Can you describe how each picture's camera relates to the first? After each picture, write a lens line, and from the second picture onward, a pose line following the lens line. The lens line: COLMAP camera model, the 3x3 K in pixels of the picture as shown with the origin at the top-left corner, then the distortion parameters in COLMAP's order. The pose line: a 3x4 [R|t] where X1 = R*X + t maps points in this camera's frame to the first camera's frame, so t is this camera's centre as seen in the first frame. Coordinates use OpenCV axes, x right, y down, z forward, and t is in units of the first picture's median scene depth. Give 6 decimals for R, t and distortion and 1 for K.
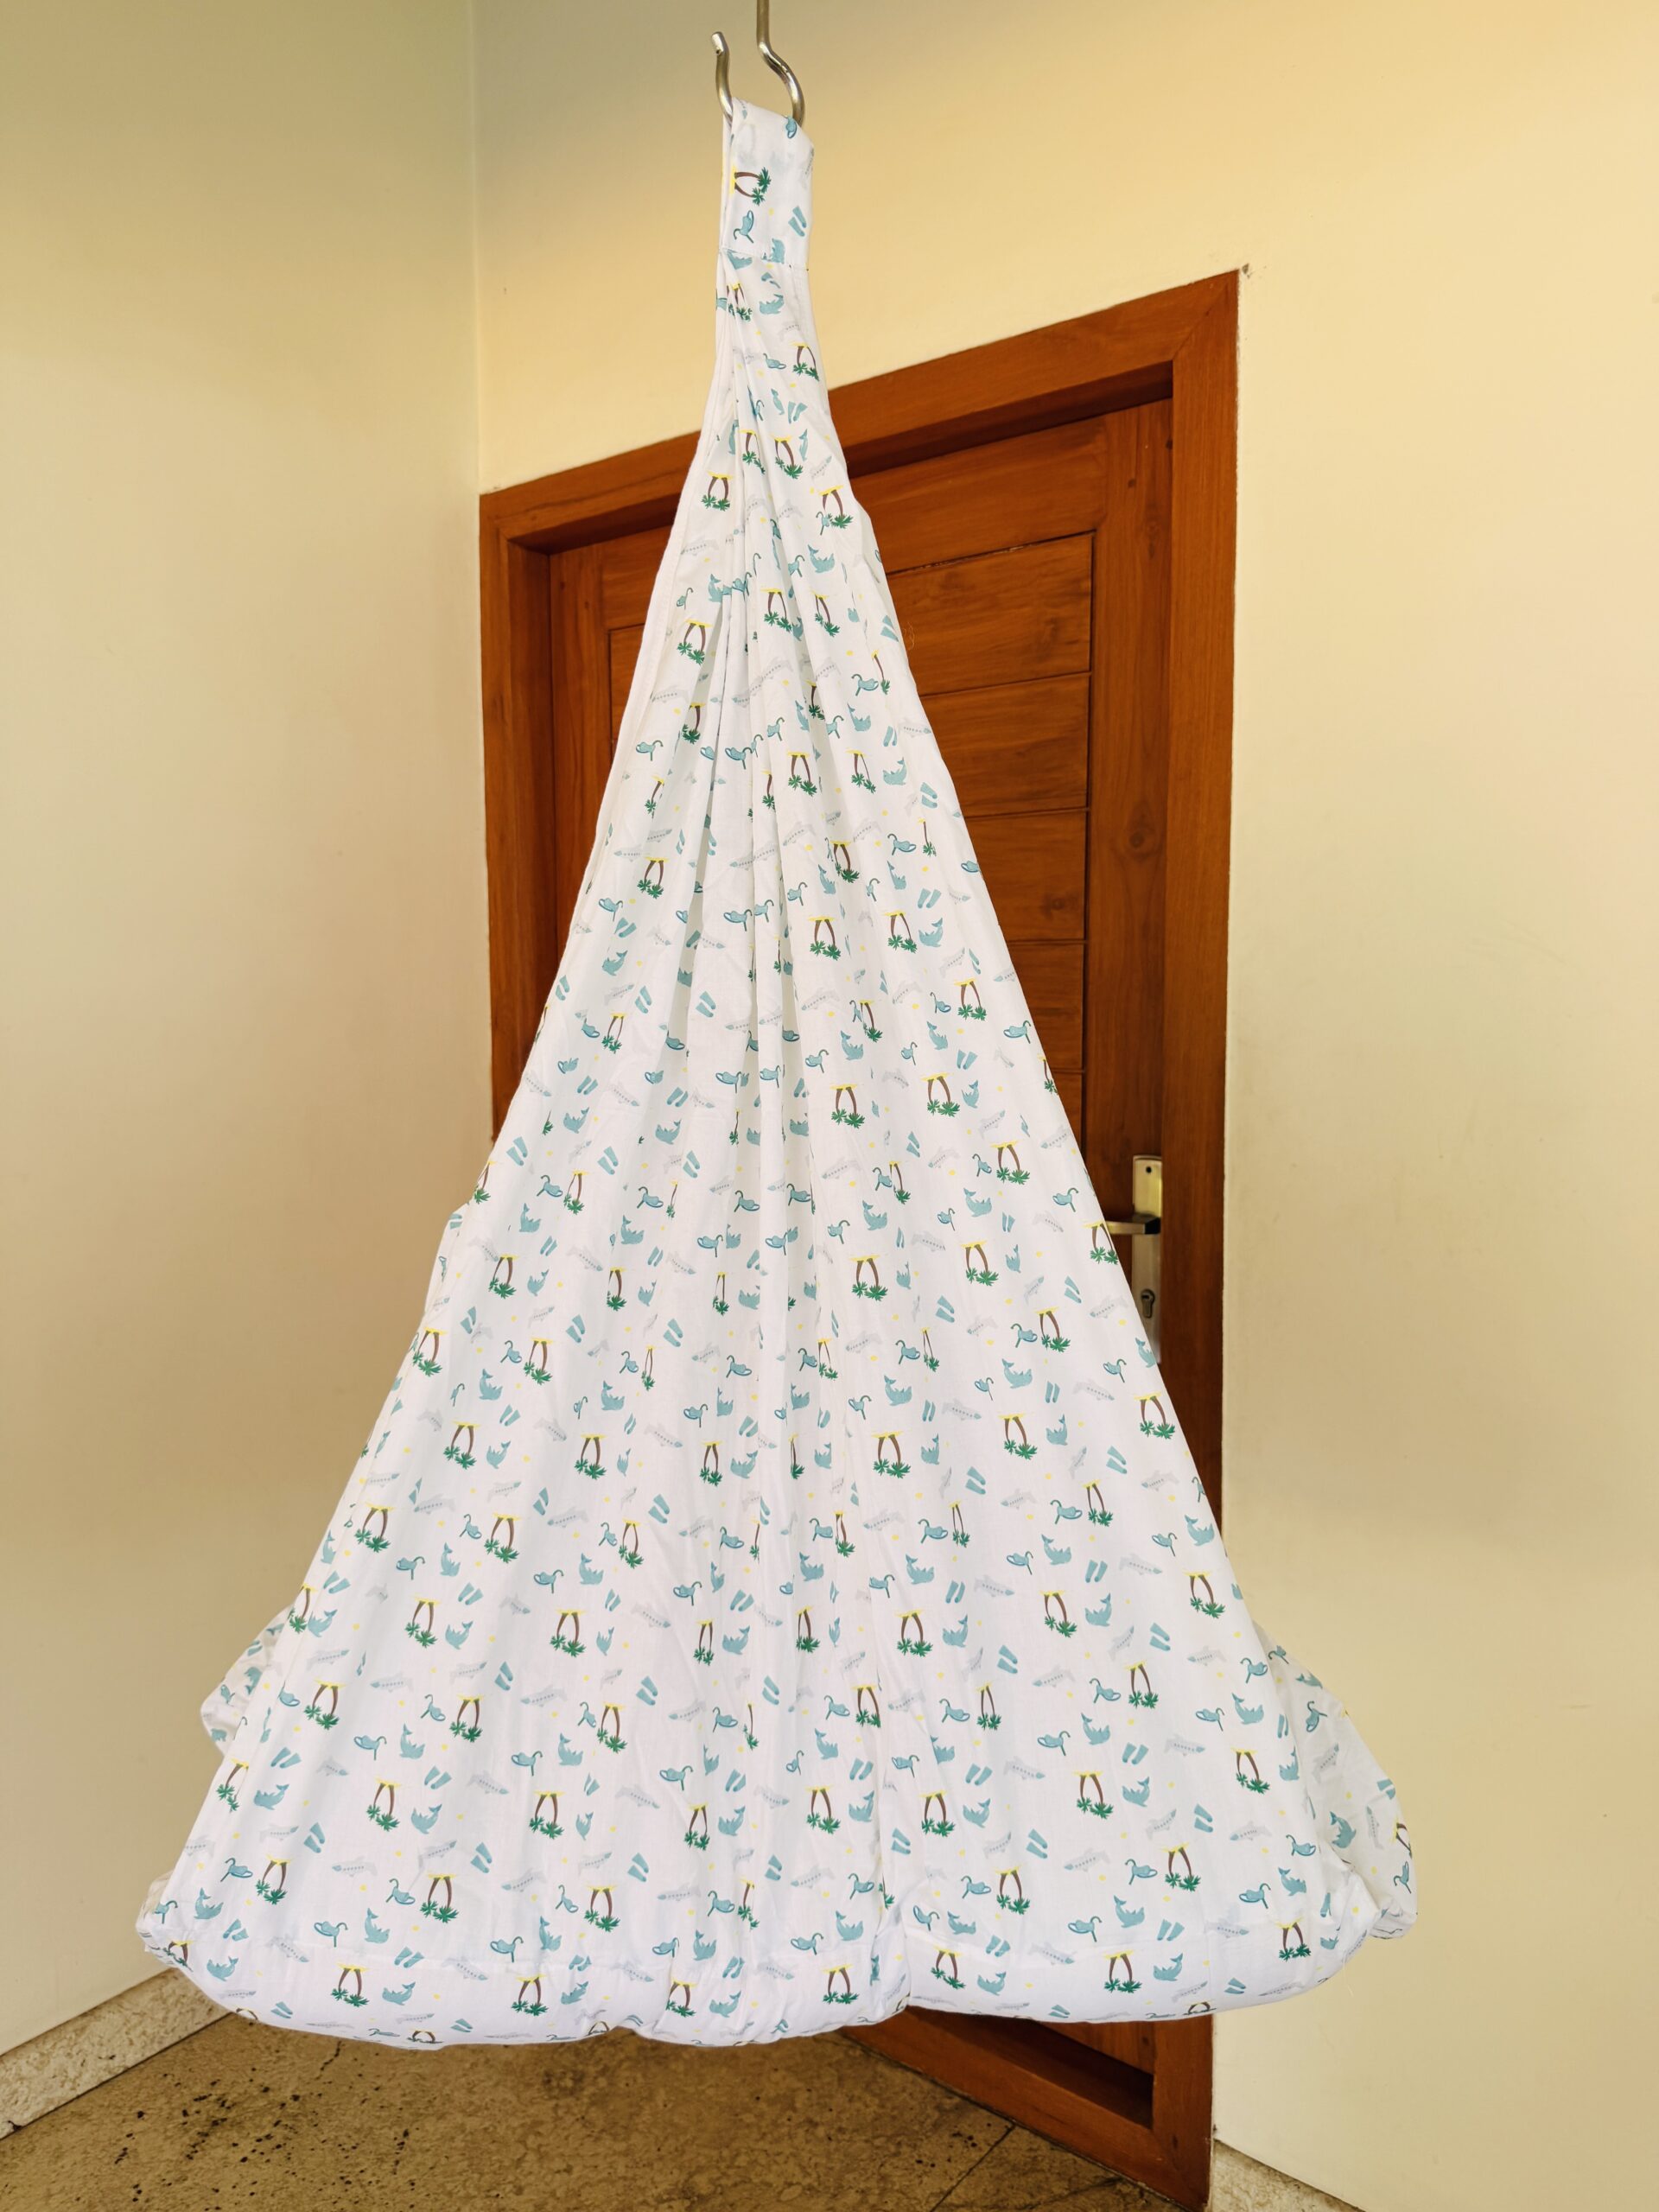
lens RADIAL K [[1573.1, 0, 833.5], [0, 1573.1, 1101.5], [0, 0, 1]] dist [0.002806, -0.028316]
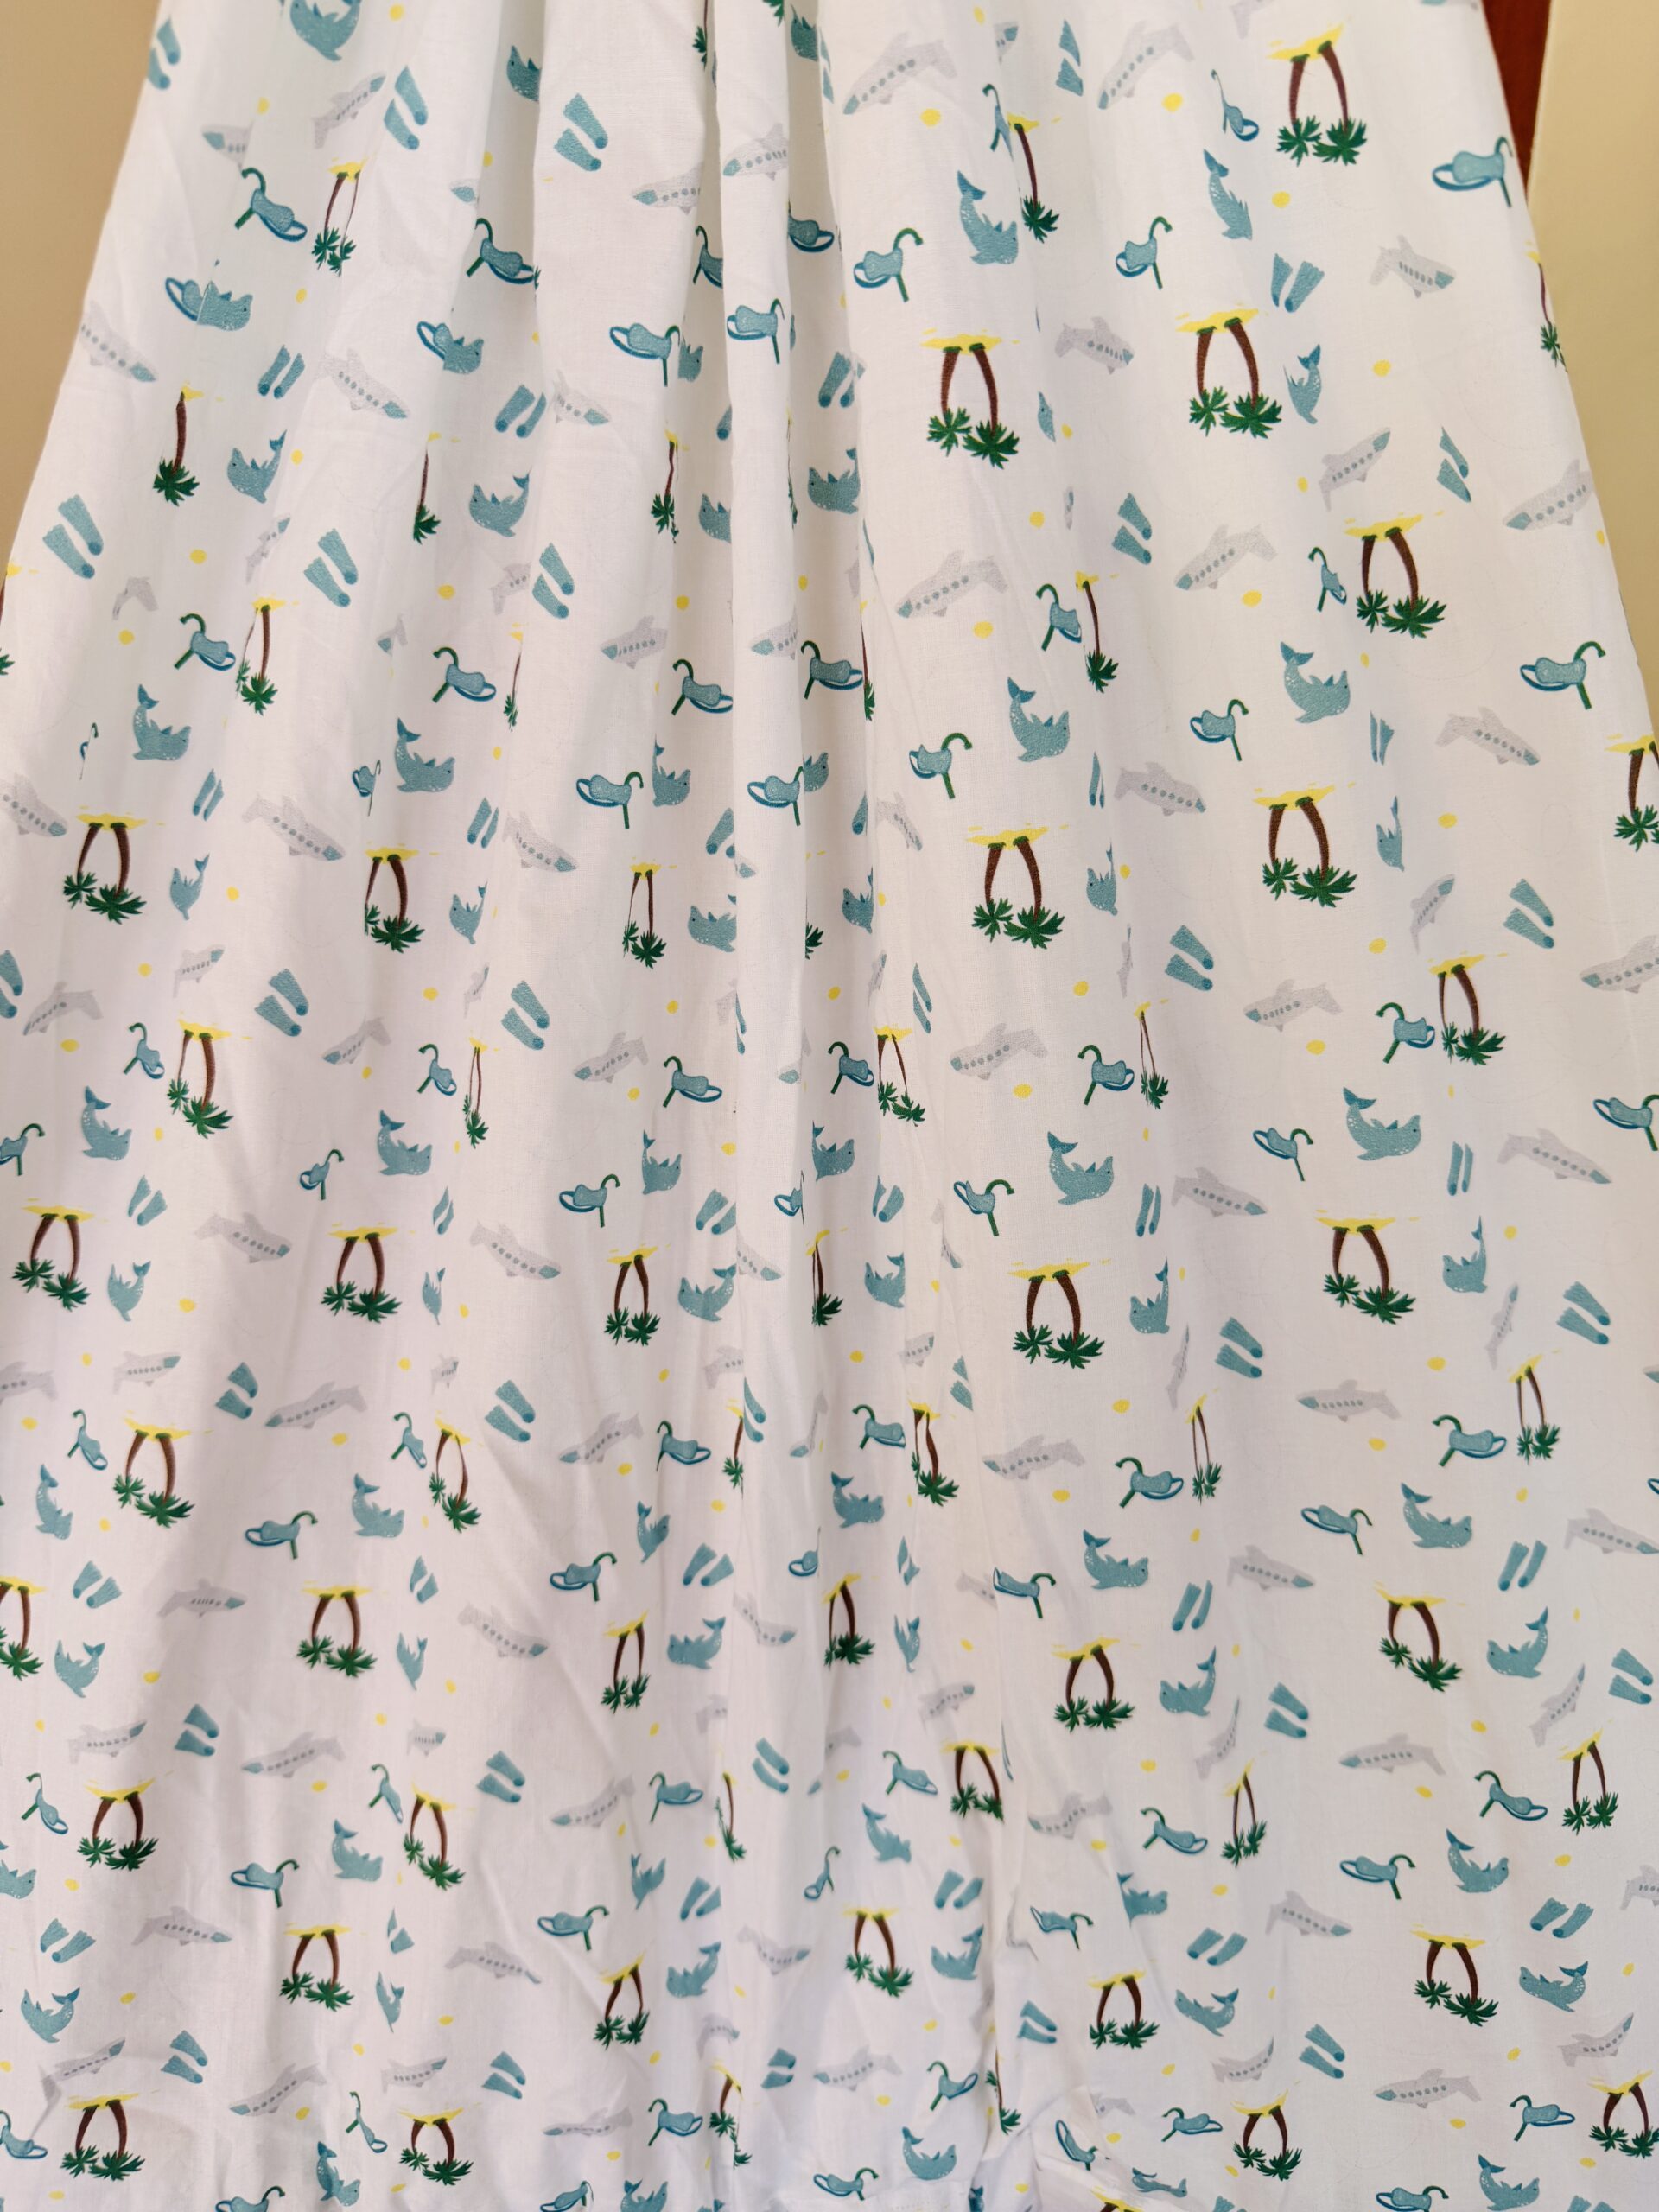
lens RADIAL K [[1656.8, 0, 836.9], [0, 1656.8, 1101.8], [0, 0, 1]] dist [0.111674, -0.224062]
pose [[0.999993, 0.003464, -0.001464, -0.020205], [-0.002913, 0.959669, 0.281119, 0.046893], [0.002379, -0.281113, 0.959672, 0.577505]]
